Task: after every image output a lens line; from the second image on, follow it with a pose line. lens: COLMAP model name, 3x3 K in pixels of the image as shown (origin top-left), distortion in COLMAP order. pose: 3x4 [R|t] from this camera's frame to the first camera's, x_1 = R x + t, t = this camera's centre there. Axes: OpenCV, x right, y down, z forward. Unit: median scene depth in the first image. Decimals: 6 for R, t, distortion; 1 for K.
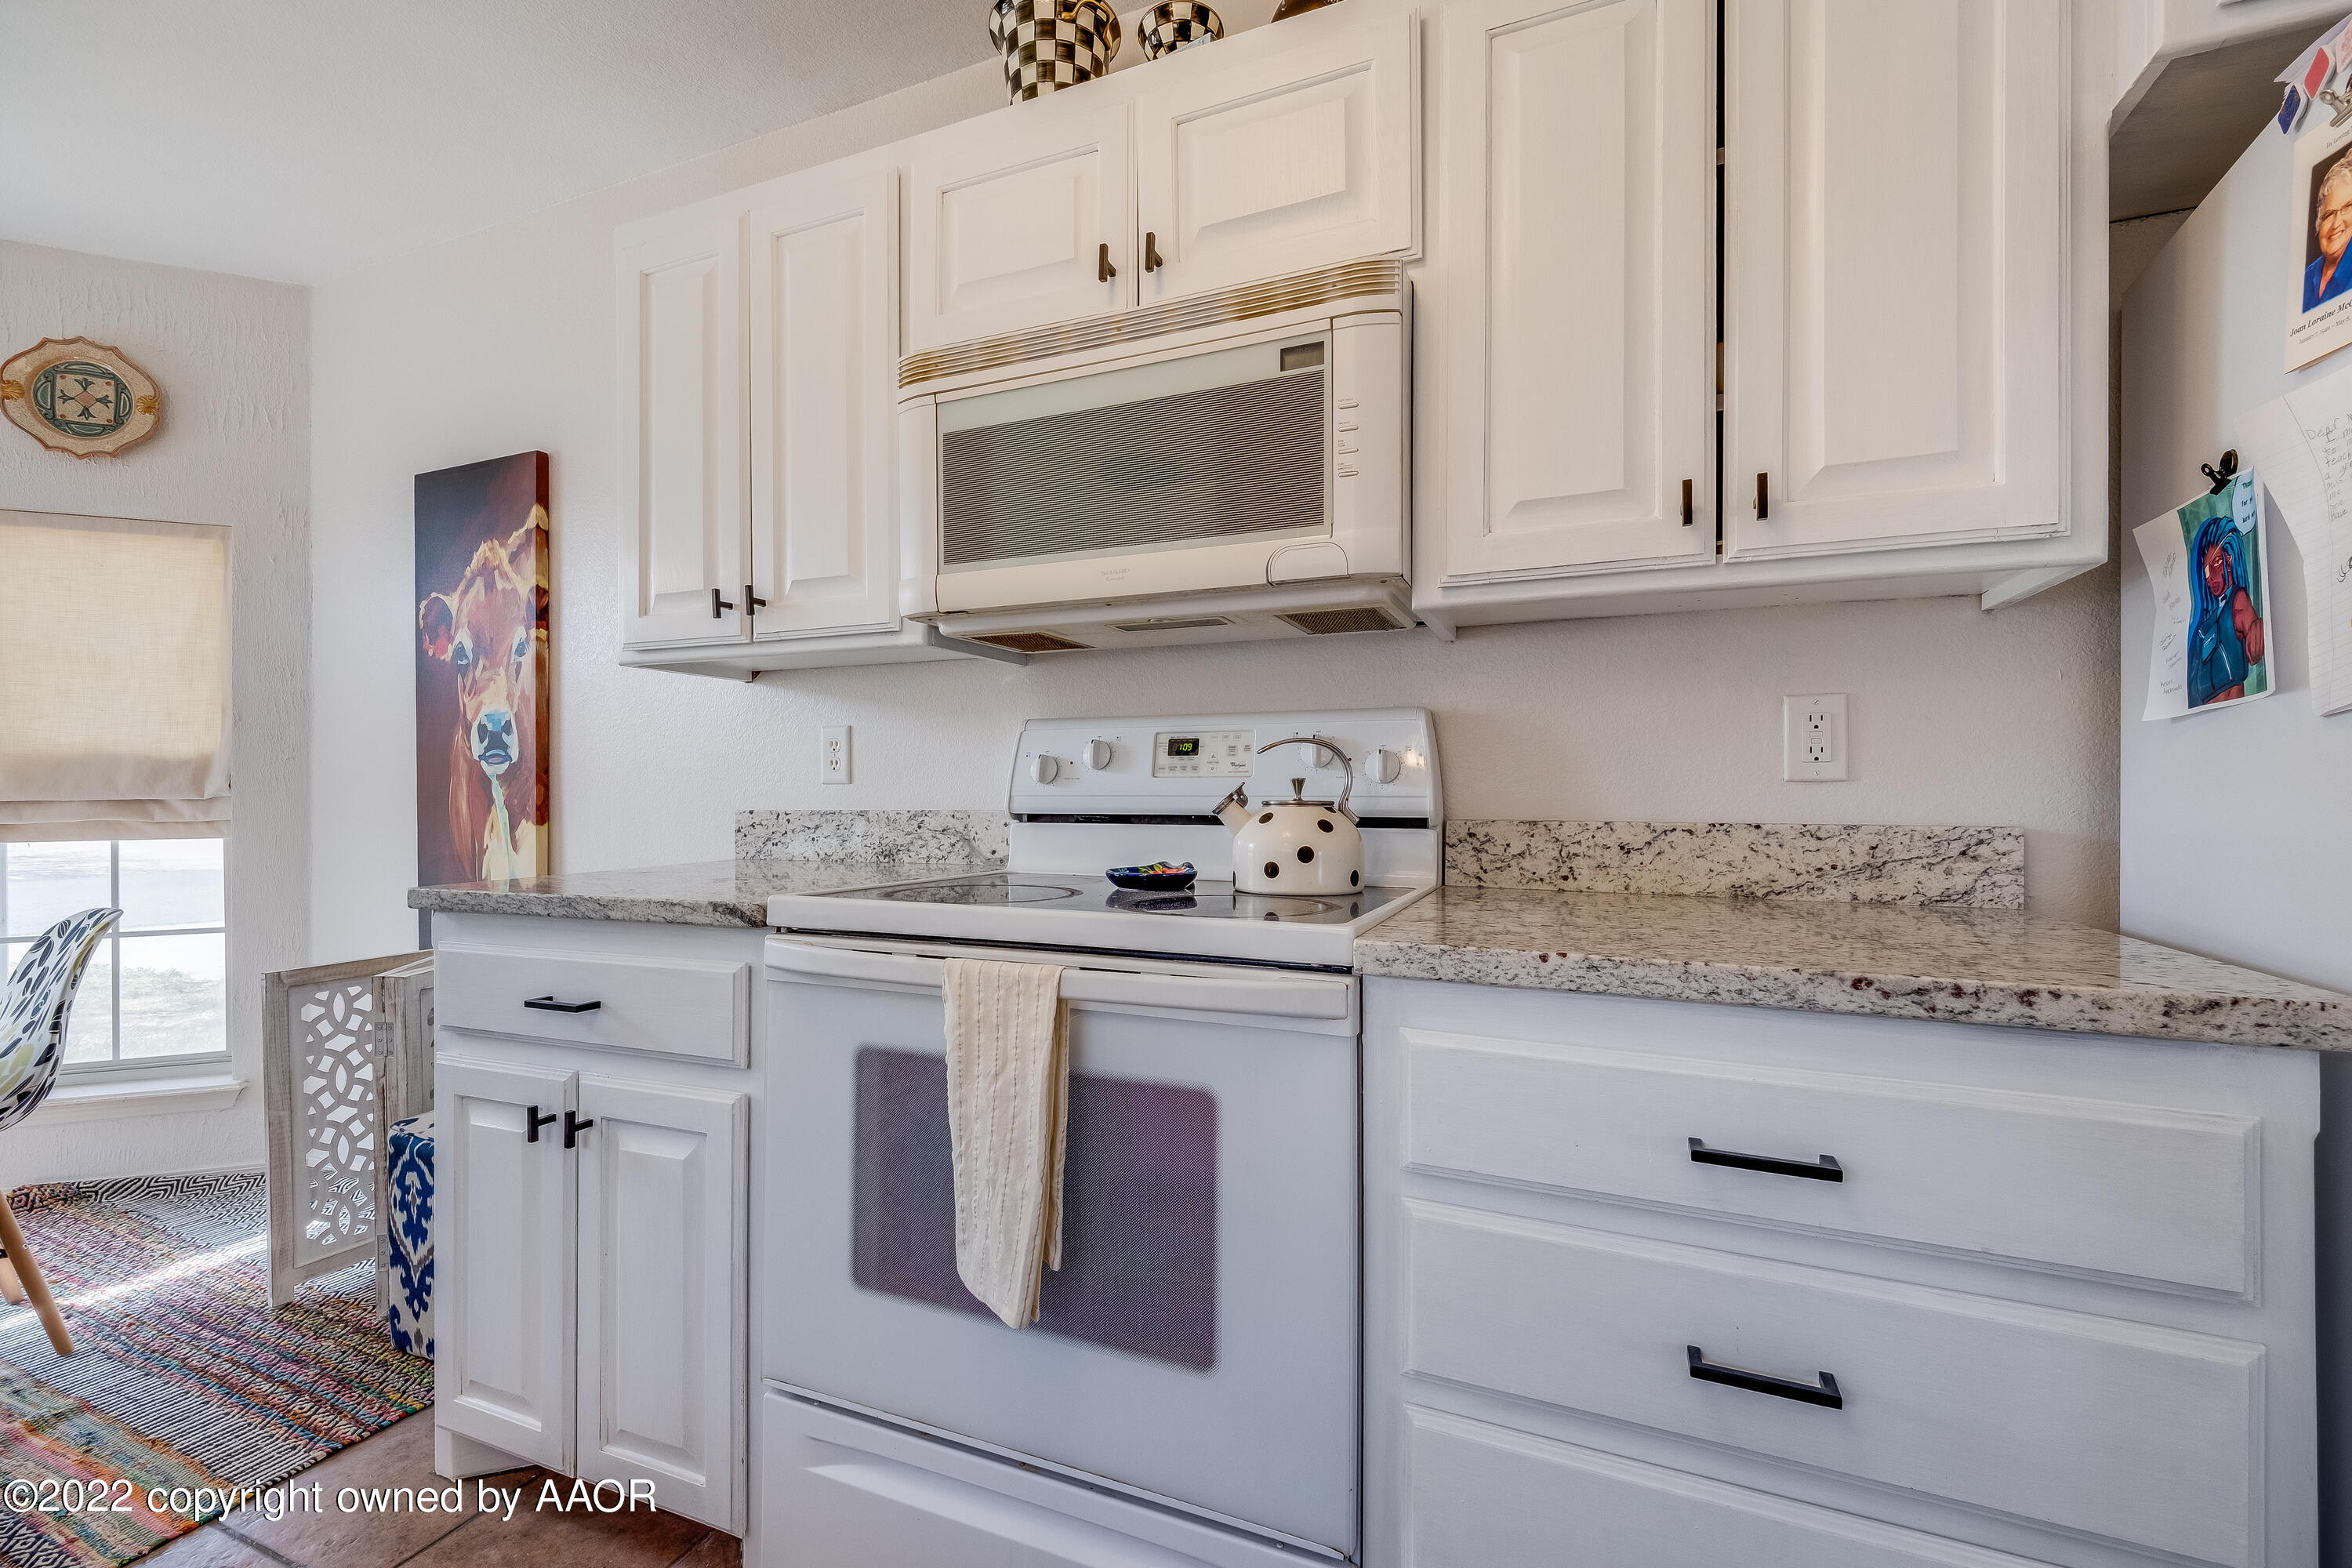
lens RADIAL K [[990.4, 0, 1178.7], [0, 990.4, 785.0], [0, 0, 1]] dist [0.005128, -0.000425]
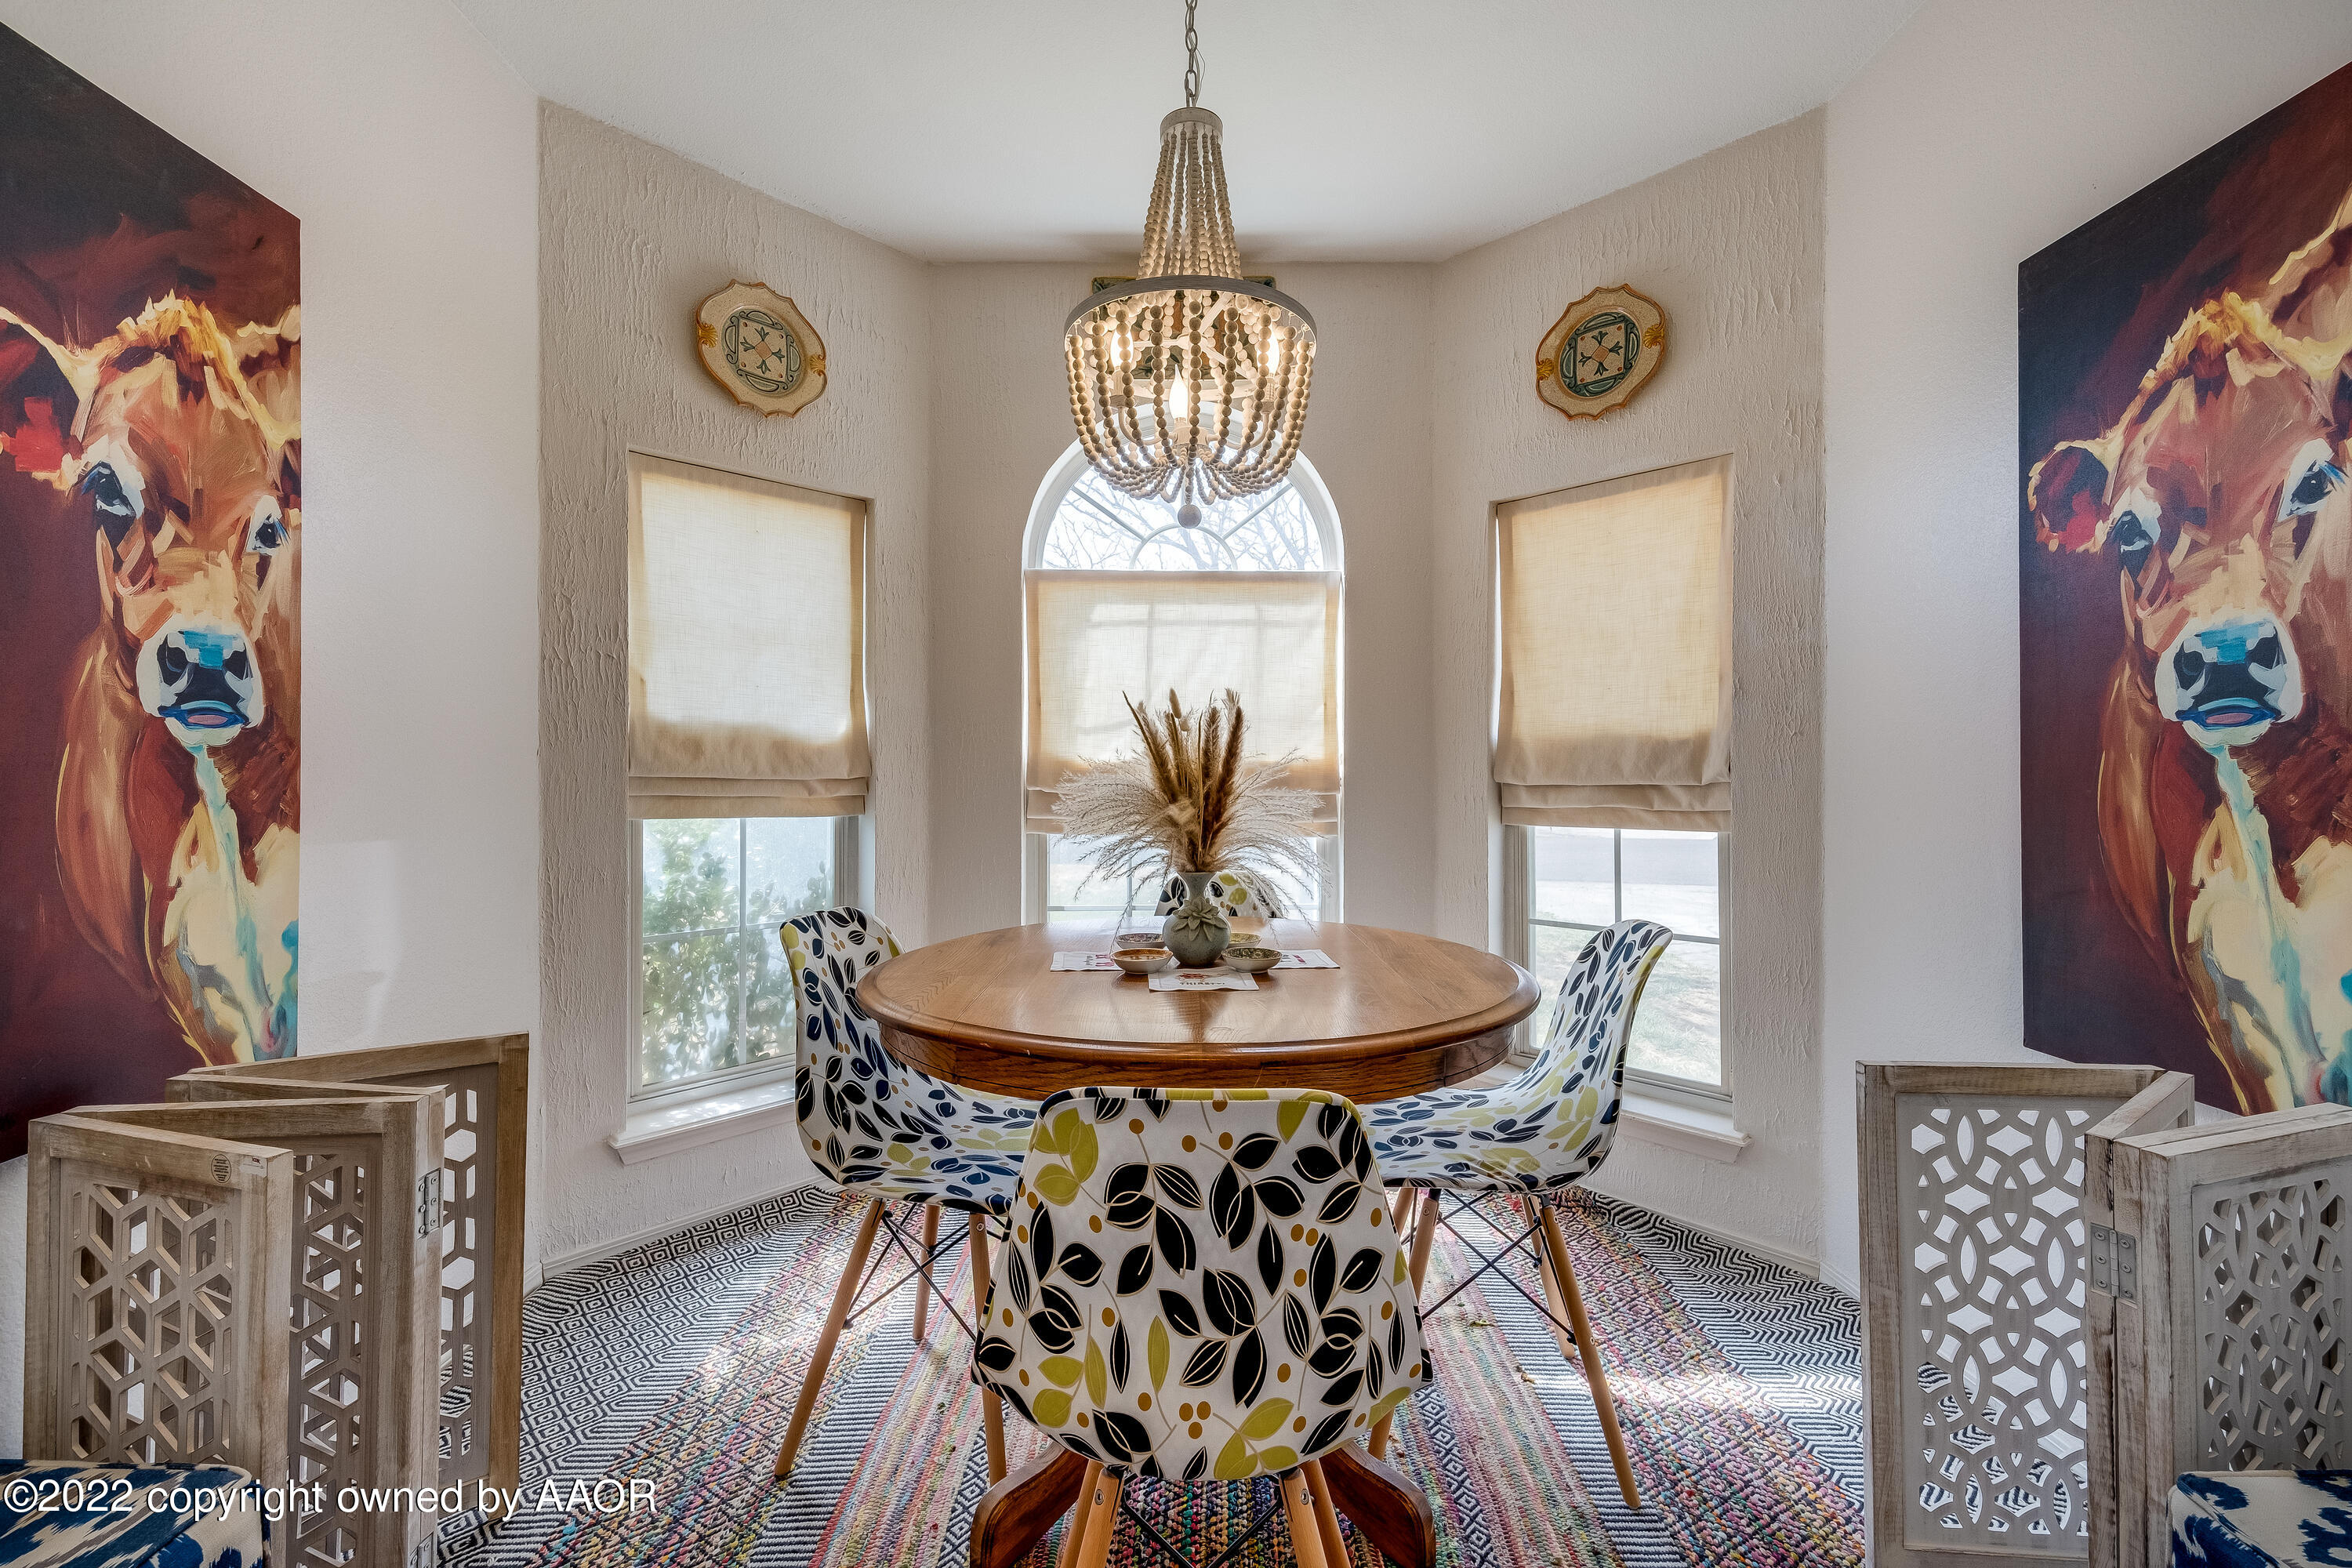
lens RADIAL K [[990.4, 0, 1178.7], [0, 990.4, 785.0], [0, 0, 1]] dist [0.005128, -0.000425]
pose [[0.391709, 0.011967, -0.920011, -0.419408], [0.002889, 0.999894, 0.014236, 0.000628], [0.920085, -0.008234, 0.391633, 0.289213]]
